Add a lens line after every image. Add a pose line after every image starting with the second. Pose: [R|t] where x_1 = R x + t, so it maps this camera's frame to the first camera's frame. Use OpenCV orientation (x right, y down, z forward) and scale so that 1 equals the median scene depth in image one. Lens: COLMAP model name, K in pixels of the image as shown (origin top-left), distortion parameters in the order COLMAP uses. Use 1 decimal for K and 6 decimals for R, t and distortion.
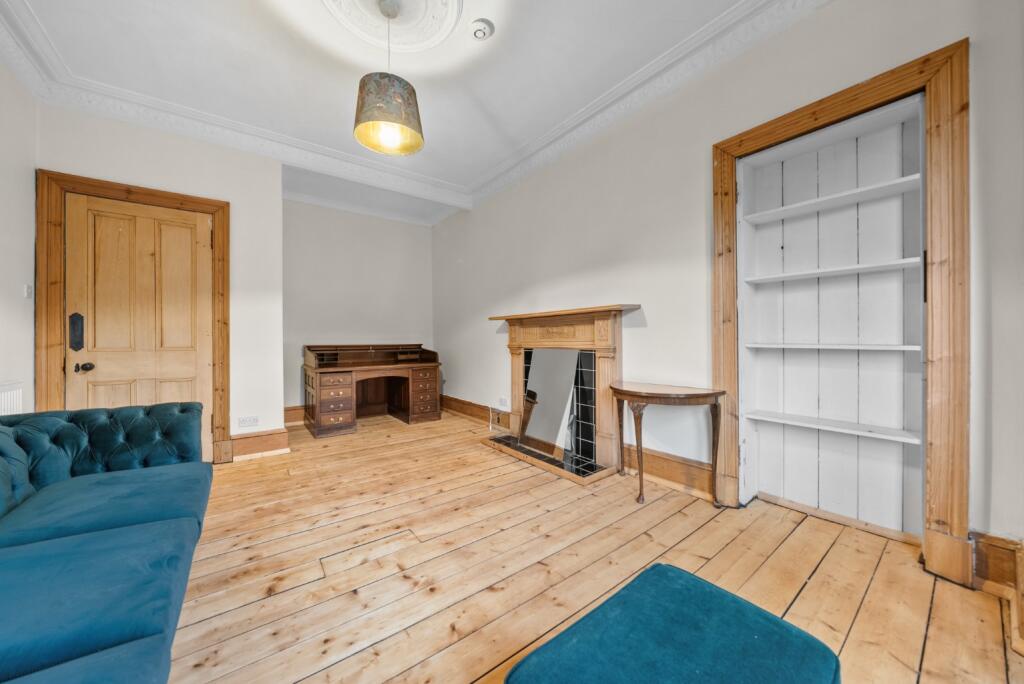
lens RADIAL K [[358.8, 0, 507.0], [0, 358.8, 341.6], [0, 0, 1]] dist [-0.010563, -0.000091]
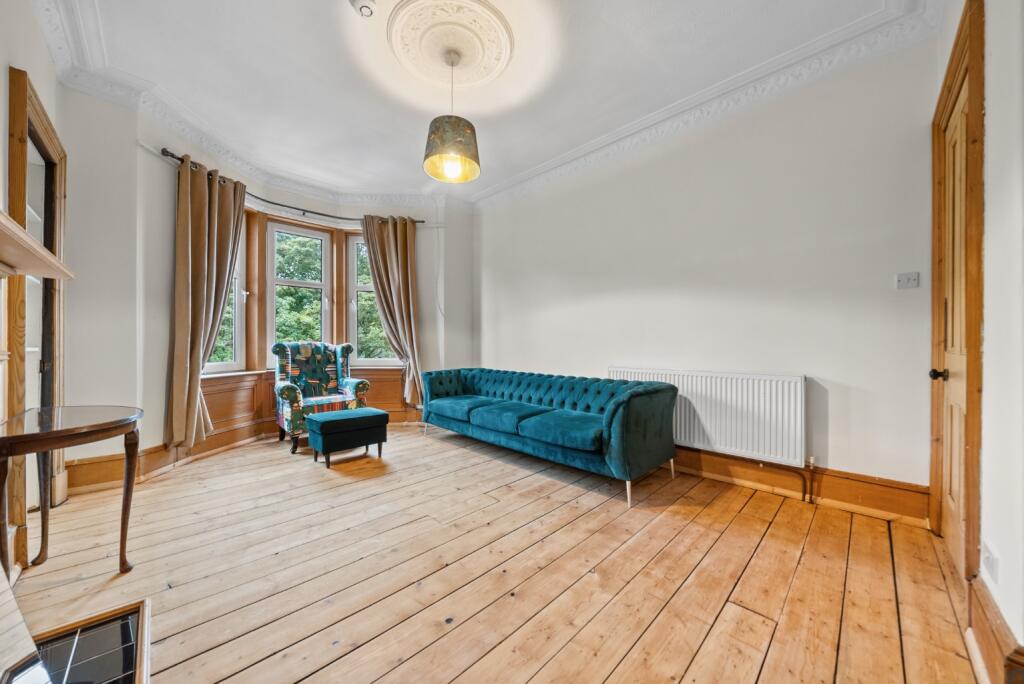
lens RADIAL K [[358.8, 0, 507.0], [0, 358.8, 341.6], [0, 0, 1]] dist [-0.010563, -0.000091]
pose [[-0.991398, 0.006254, -0.130729, -0.263175], [0.007524, 0.999929, -0.009227, 0.010524], [0.130662, -0.010131, -0.991375, 1.643720]]
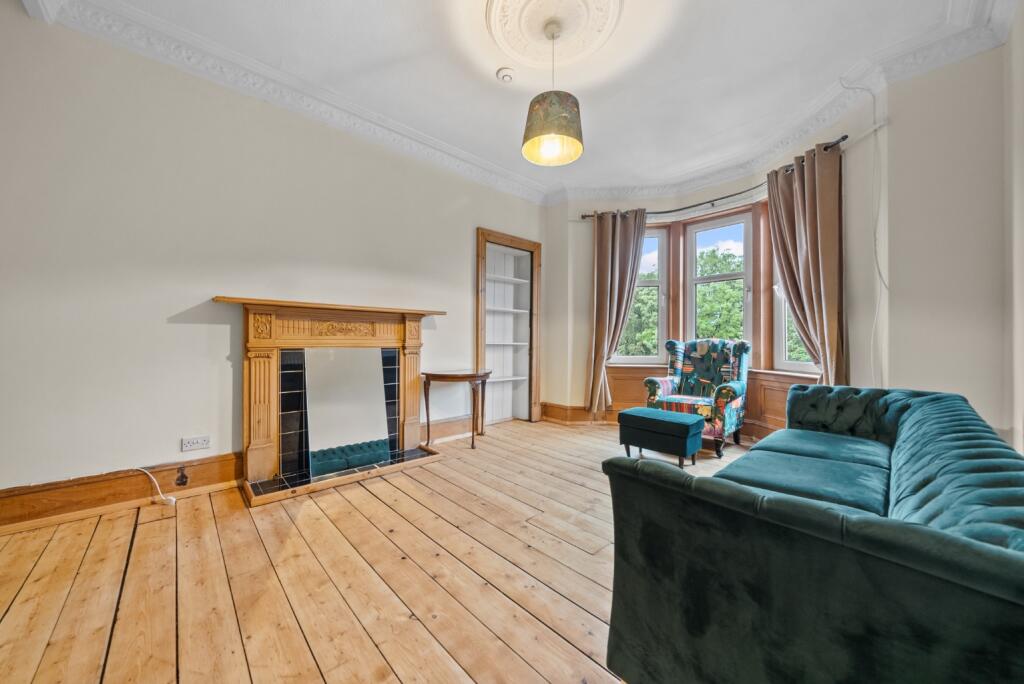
lens RADIAL K [[361.3, 0, 507.1], [0, 361.3, 338.6], [0, 0, 1]] dist [-0.000940, -0.000080]
pose [[-0.100999, 0.015632, 0.994764, -1.054468], [-0.001599, 0.999873, -0.015875, 0.014601], [-0.994885, -0.003194, -0.100961, 0.934916]]
